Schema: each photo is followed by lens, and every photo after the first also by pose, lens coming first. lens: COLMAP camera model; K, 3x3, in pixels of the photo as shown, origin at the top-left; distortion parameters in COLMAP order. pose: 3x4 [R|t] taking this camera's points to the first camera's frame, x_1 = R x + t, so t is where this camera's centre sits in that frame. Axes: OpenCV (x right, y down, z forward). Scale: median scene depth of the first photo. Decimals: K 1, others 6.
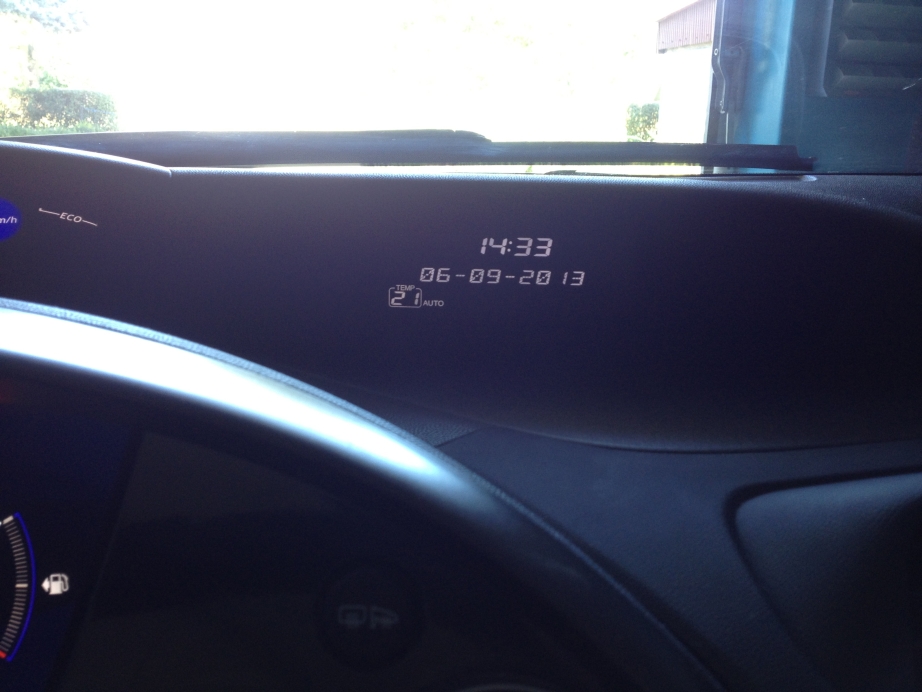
lens RADIAL K [[875.4, 0, 461.0], [0, 875.4, 346.0], [0, 0, 1]] dist [0.181438, -0.439983]
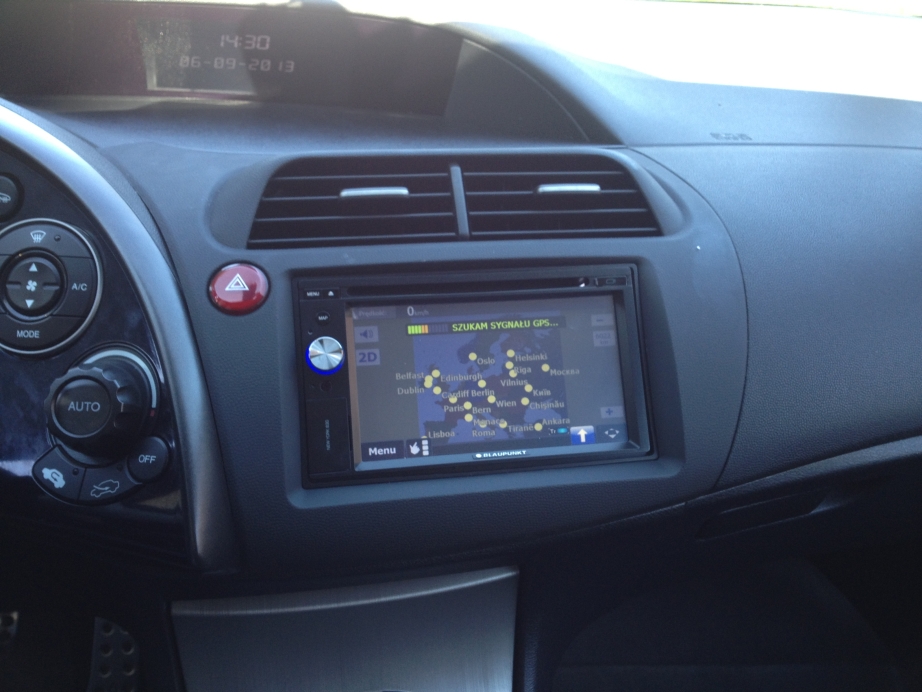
lens RADIAL K [[905.7, 0, 463.9], [0, 905.7, 349.8], [0, 0, 1]] dist [0.200730, -0.527184]
pose [[0.997796, 0.034036, -0.056968, 0.513133], [-0.024390, 0.986459, 0.162185, 0.125625], [0.061717, -0.160438, 0.985115, -0.517583]]
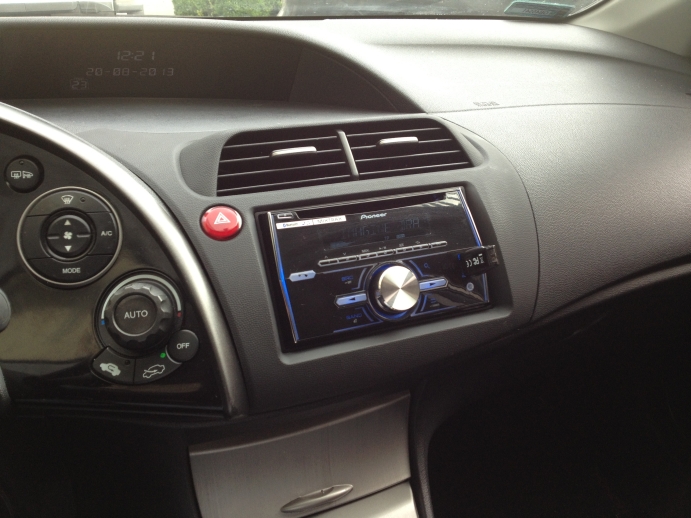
lens RADIAL K [[672.2, 0, 345.5], [0, 672.2, 259.0], [0, 0, 1]] dist [0.179508, -0.471971]
pose [[0.984998, -0.073739, 0.156017, 0.249737], [0.051576, 0.988578, 0.141614, 0.141214], [-0.164677, -0.131442, 0.977550, -0.614103]]
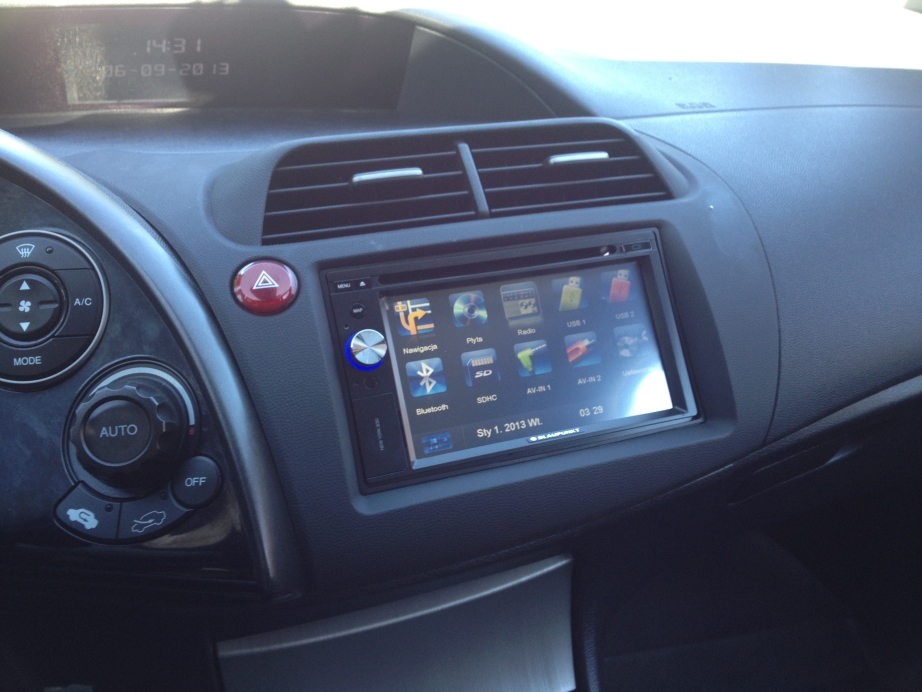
lens RADIAL K [[903.1, 0, 461.0], [0, 903.1, 346.0], [0, 0, 1]] dist [0.199301, -0.533318]
pose [[0.992681, -0.073635, 0.095722, 0.324894], [0.060275, 0.988920, 0.135664, 0.171309], [-0.104652, -0.128901, 0.986120, -0.466587]]
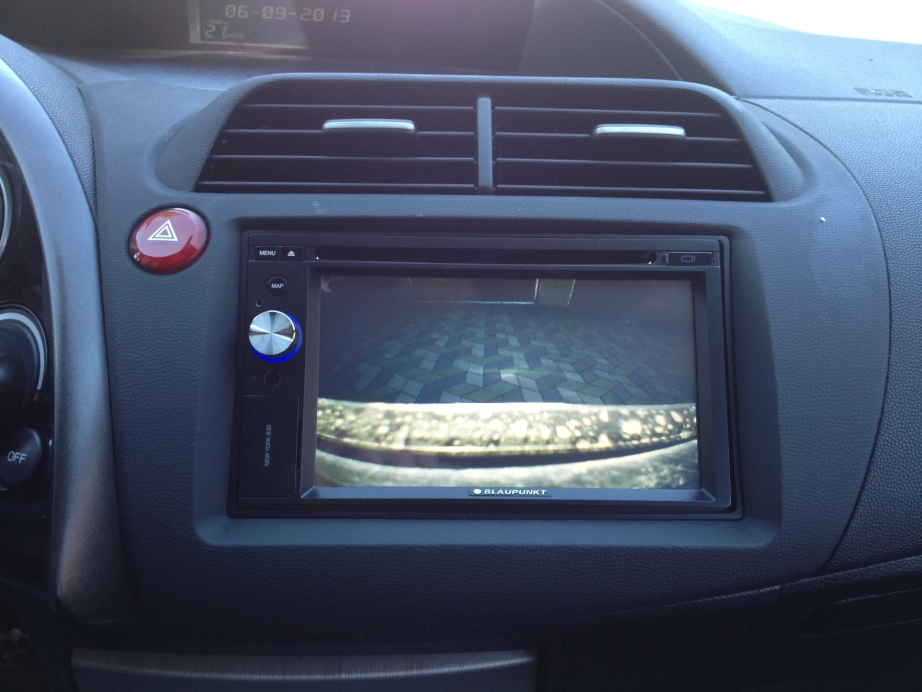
lens RADIAL K [[896.9, 0, 461.0], [0, 896.9, 346.0], [0, 0, 1]] dist [0.179508, -0.471971]
pose [[0.971766, 0.090954, -0.217710, 0.603362], [-0.062239, 0.988847, 0.135307, 0.193024], [0.227589, -0.117937, 0.966589, -0.231813]]
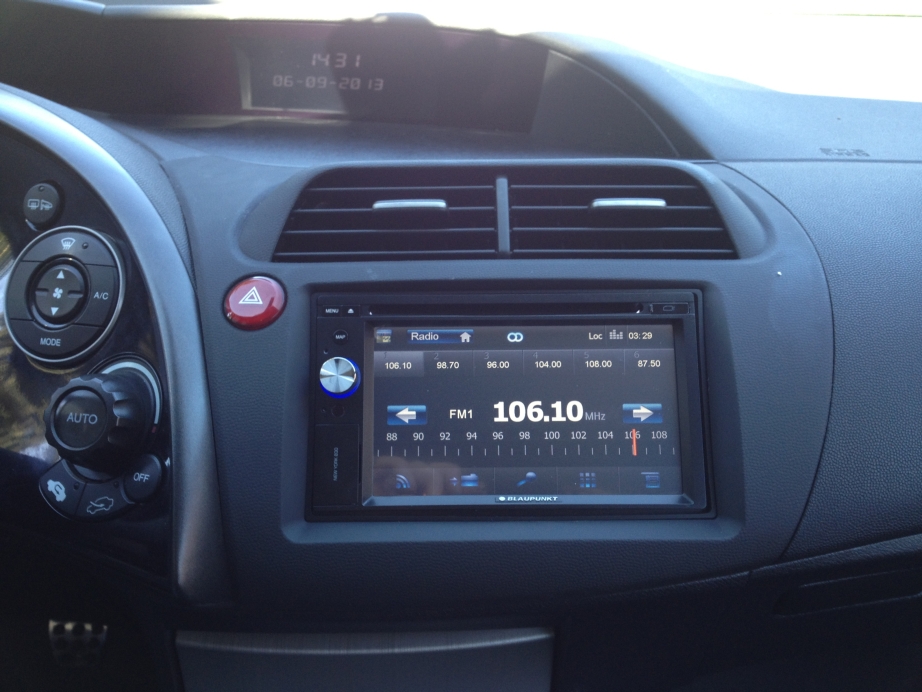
lens RADIAL K [[903.1, 0, 461.0], [0, 903.1, 346.0], [0, 0, 1]] dist [0.199301, -0.533318]
pose [[0.967891, 0.071362, -0.241029, 0.635975], [-0.041404, 0.991019, 0.127147, 0.142722], [0.247938, -0.113085, 0.962153, -0.402765]]
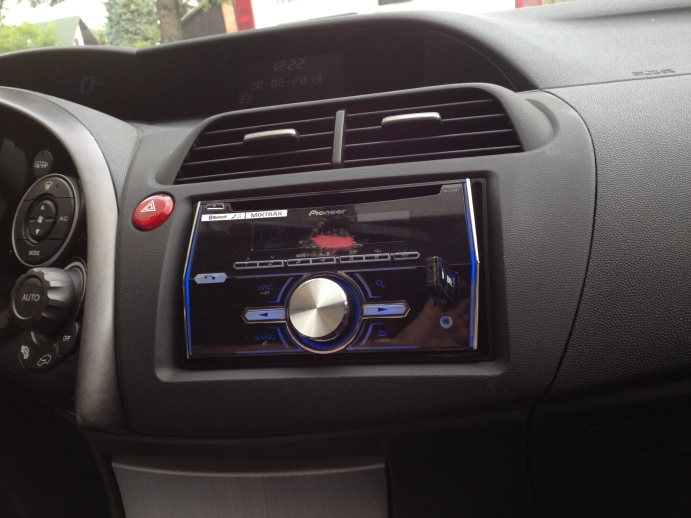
lens RADIAL K [[678.8, 0, 347.7], [0, 678.8, 261.8], [0, 0, 1]] dist [0.200730, -0.527184]
pose [[0.881097, -0.000713, -0.472936, 0.881497], [0.023991, 0.998779, 0.043190, 0.252741], [0.472328, -0.049401, 0.880038, -0.281609]]
